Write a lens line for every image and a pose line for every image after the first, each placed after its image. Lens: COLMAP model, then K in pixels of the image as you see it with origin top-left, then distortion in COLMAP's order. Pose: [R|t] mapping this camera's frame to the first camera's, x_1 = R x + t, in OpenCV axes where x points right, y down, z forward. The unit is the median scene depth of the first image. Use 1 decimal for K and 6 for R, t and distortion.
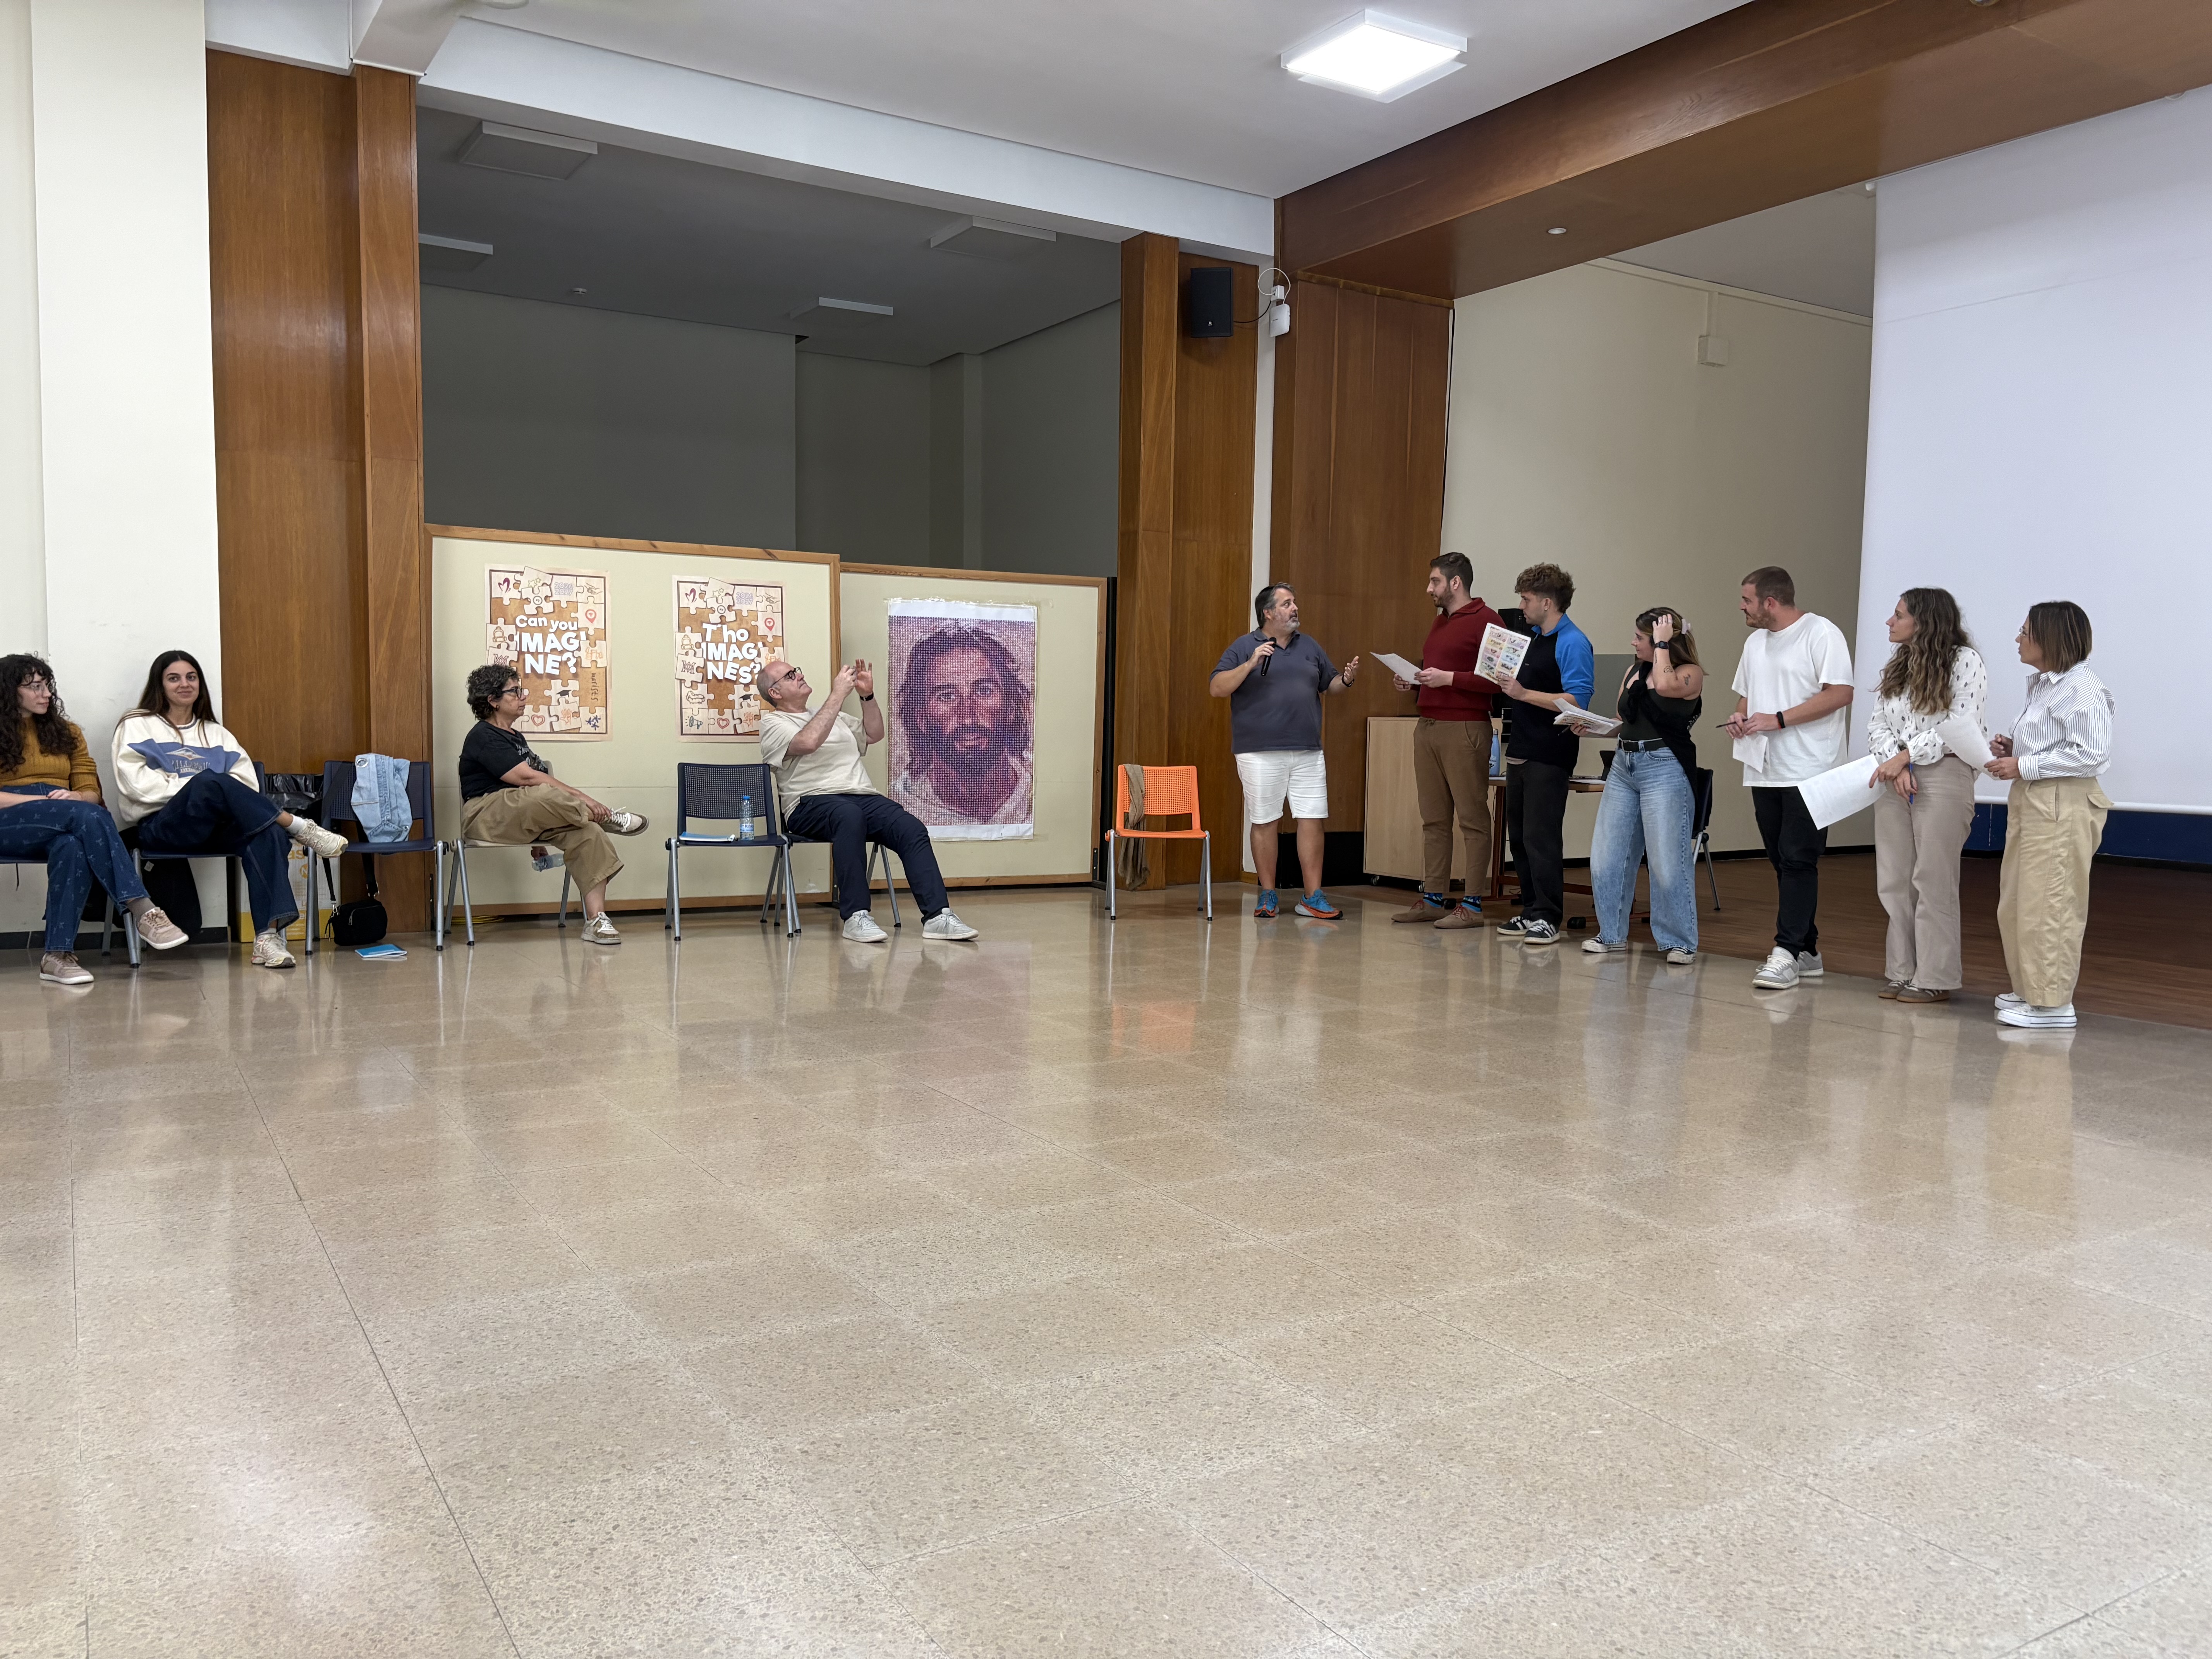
lens RADIAL K [[1686.0, 0, 1101.8], [0, 1686.0, 836.4], [0, 0, 1]] dist [0.046284, 0.000785]
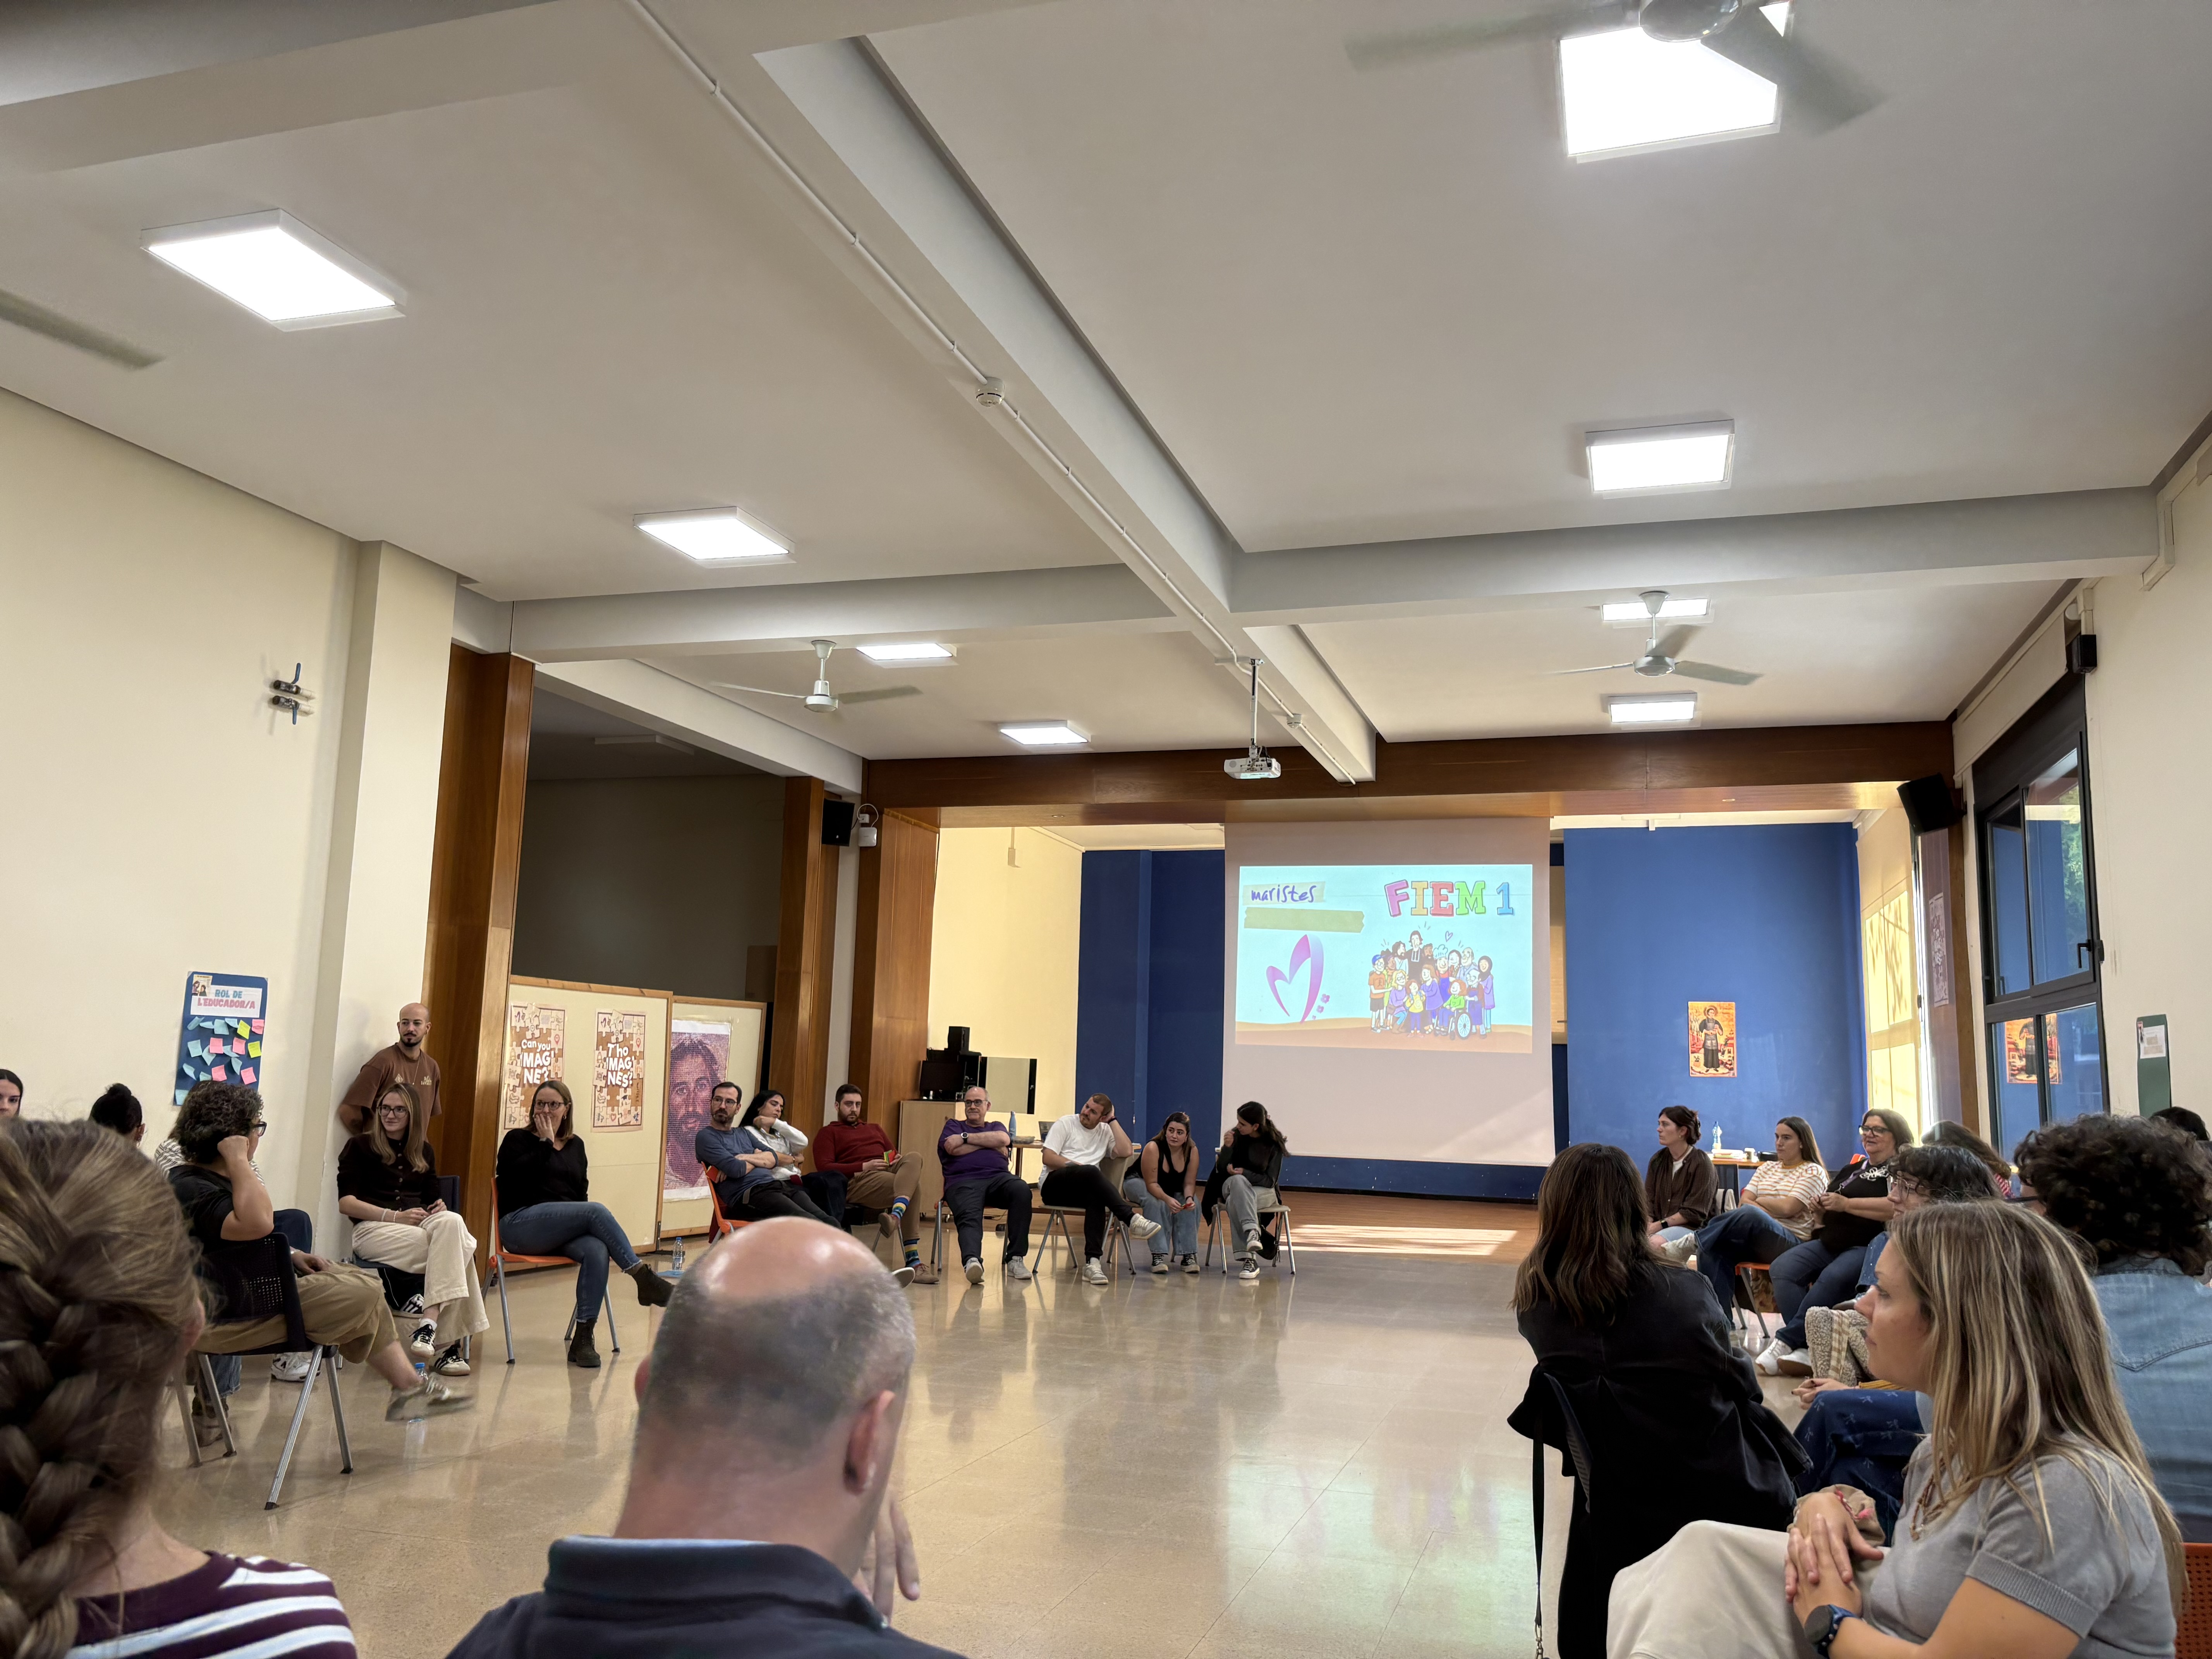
lens RADIAL K [[1686.0, 0, 1105.8], [0, 1686.0, 827.4], [0, 0, 1]] dist [0.046284, 0.000785]
pose [[0.739305, 0.094040, 0.666772, -0.768338], [0.042521, 0.981704, -0.185604, -0.024247], [-0.672027, 0.165570, 0.721780, -0.242181]]
